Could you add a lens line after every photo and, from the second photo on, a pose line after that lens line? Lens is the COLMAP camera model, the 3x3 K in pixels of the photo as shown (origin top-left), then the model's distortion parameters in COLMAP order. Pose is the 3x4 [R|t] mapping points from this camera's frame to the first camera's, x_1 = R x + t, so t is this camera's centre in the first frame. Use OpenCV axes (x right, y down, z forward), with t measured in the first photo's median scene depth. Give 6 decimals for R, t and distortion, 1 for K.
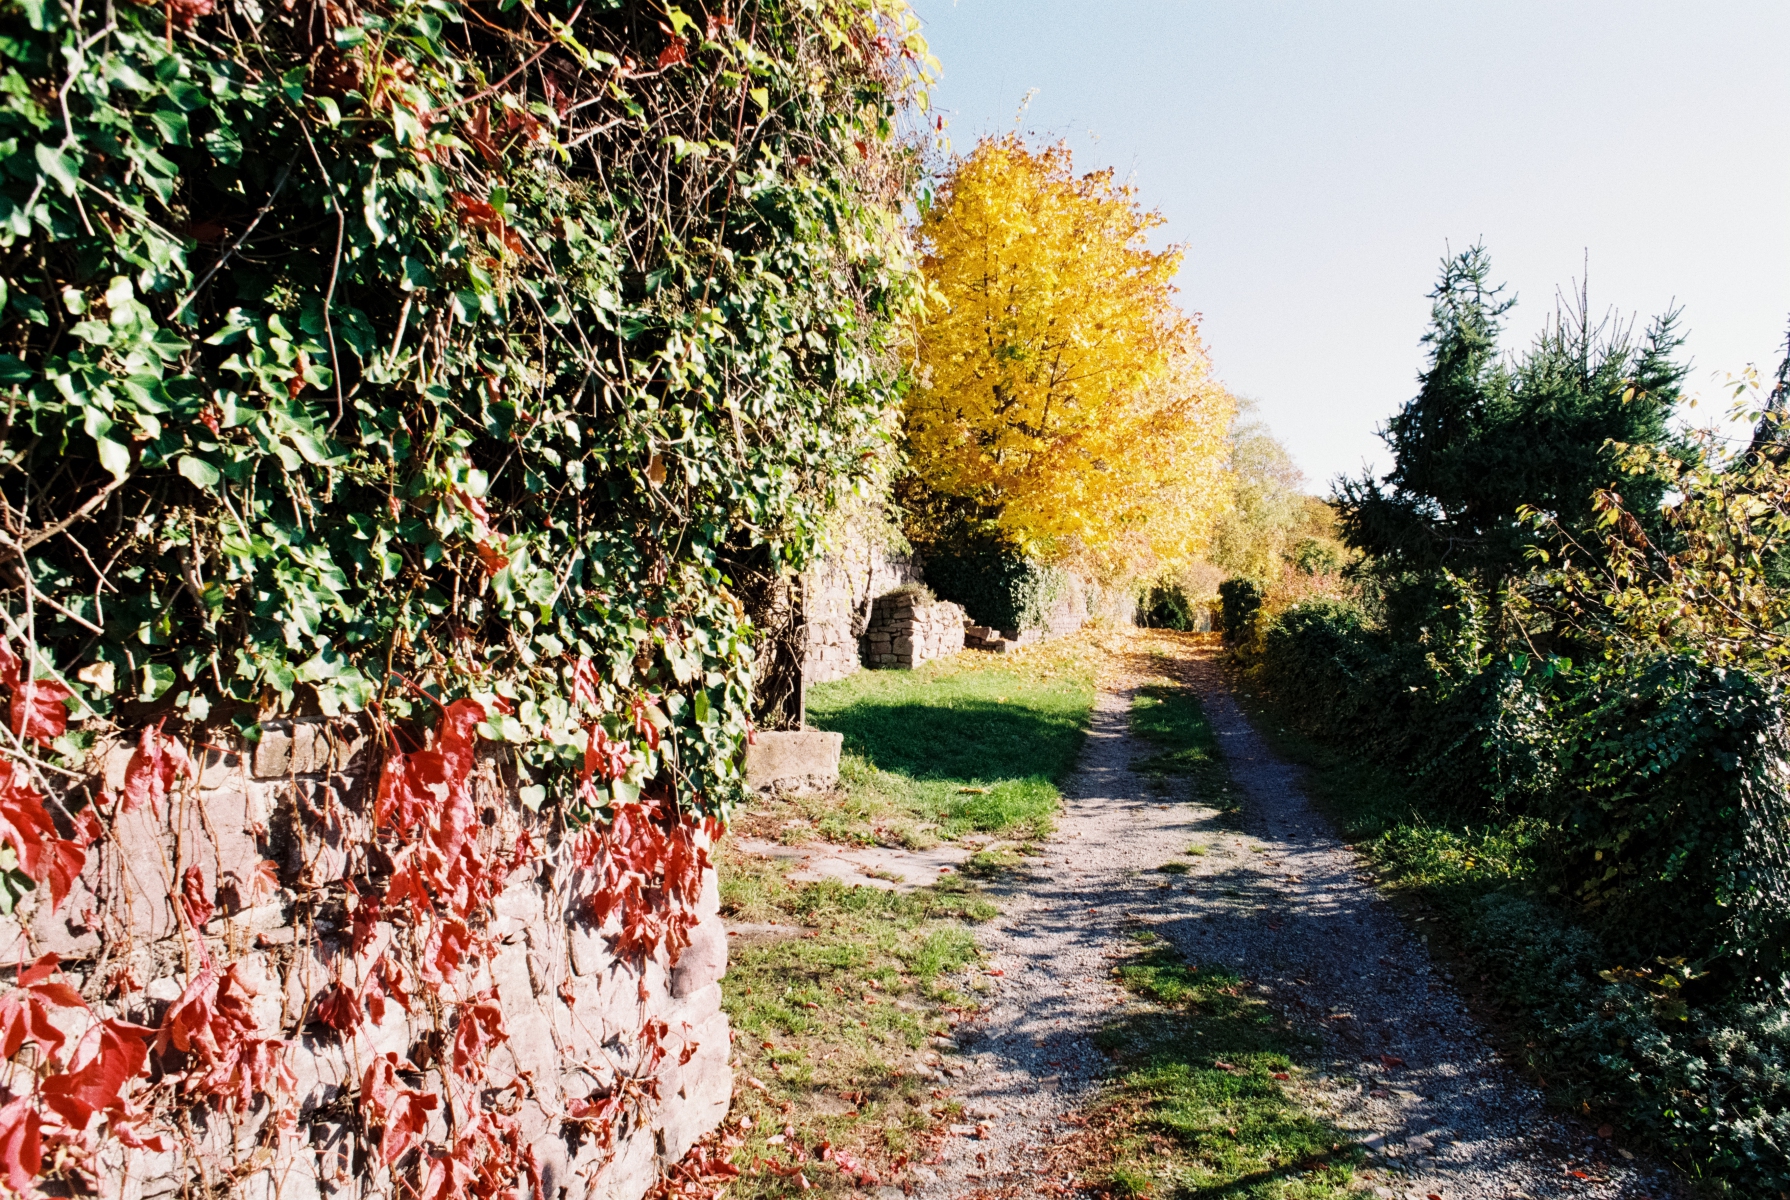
lens RADIAL K [[1059.6, 0, 897.6], [0, 1059.6, 641.4], [0, 0, 1]] dist [-0.096958, 0.074335]
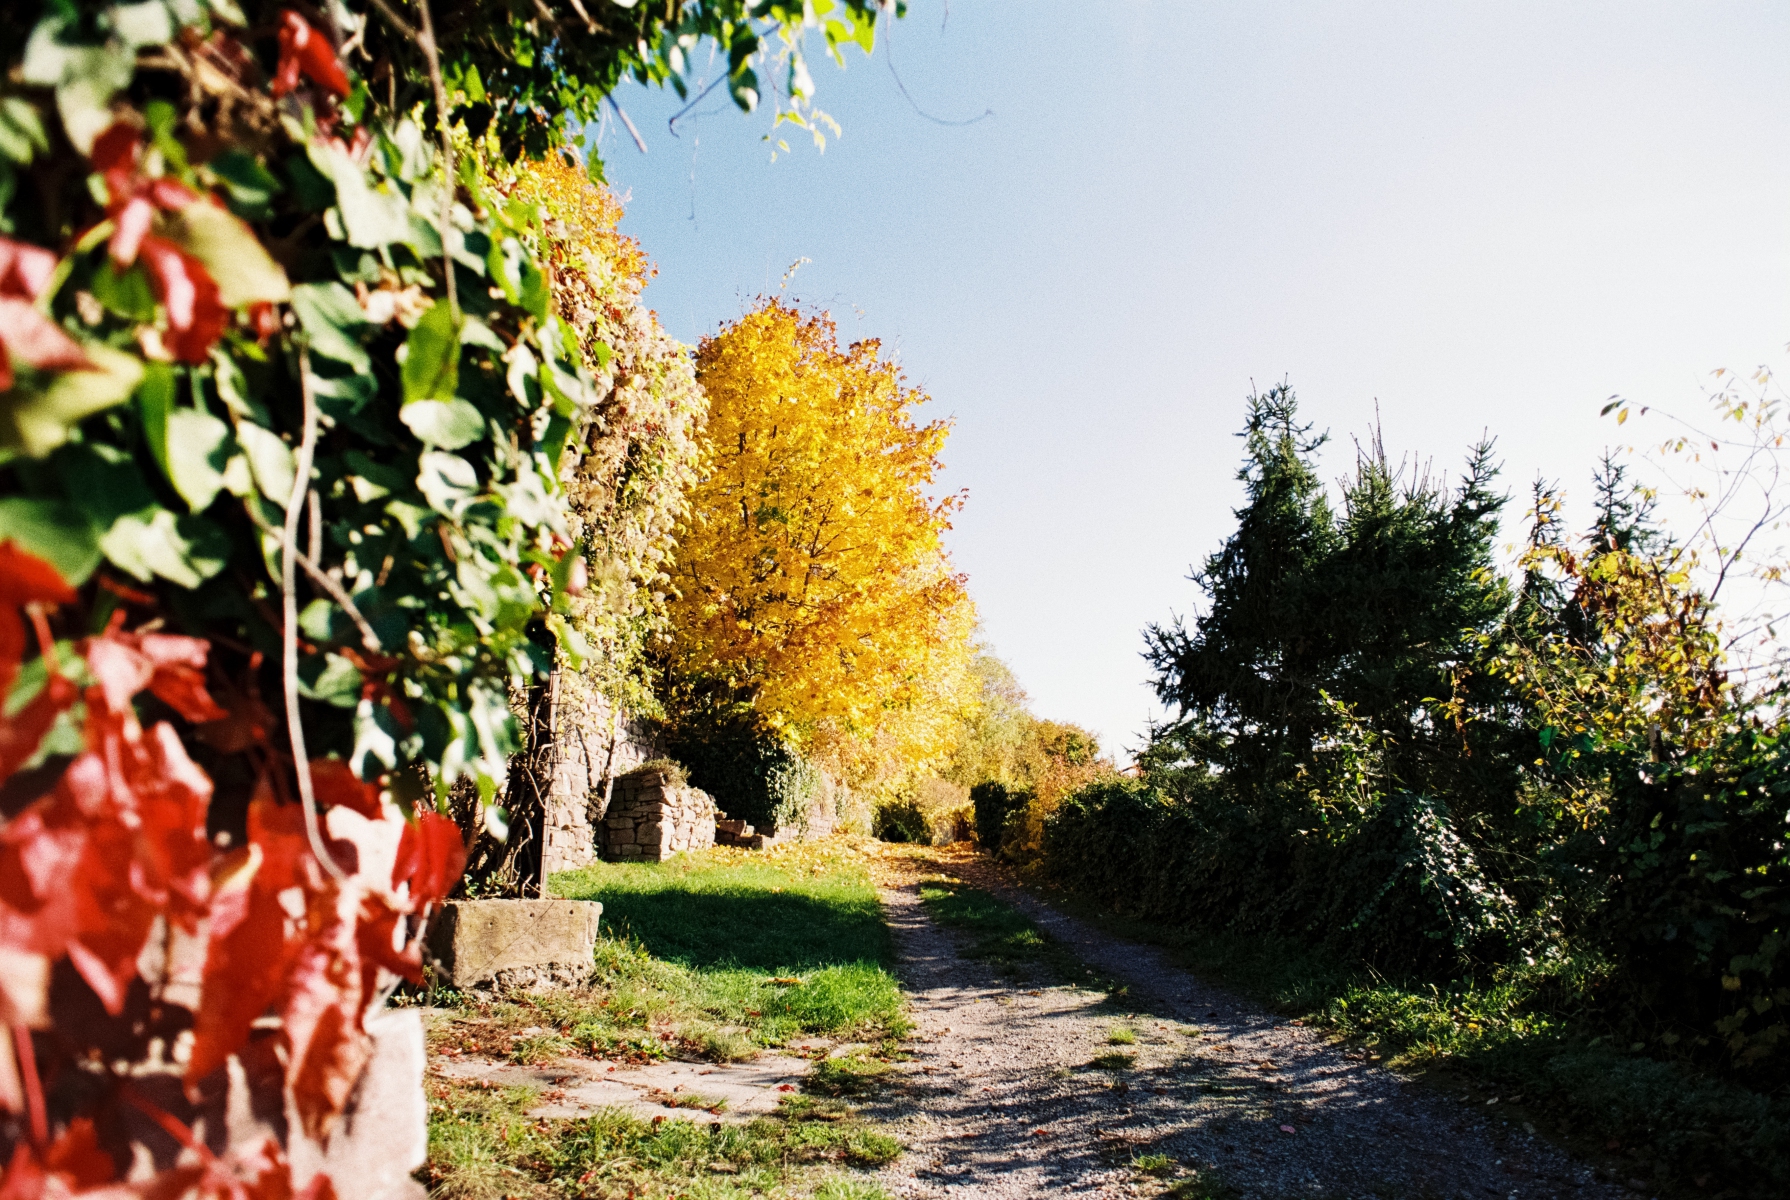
lens RADIAL K [[1059.6, 0, 897.6], [0, 1059.6, 641.4], [0, 0, 1]] dist [-0.096958, 0.074335]
pose [[0.965048, 0.034021, 0.259856, -0.038101], [0.023513, 0.976300, -0.215141, 0.056014], [-0.261016, 0.213731, 0.941376, 0.205419]]
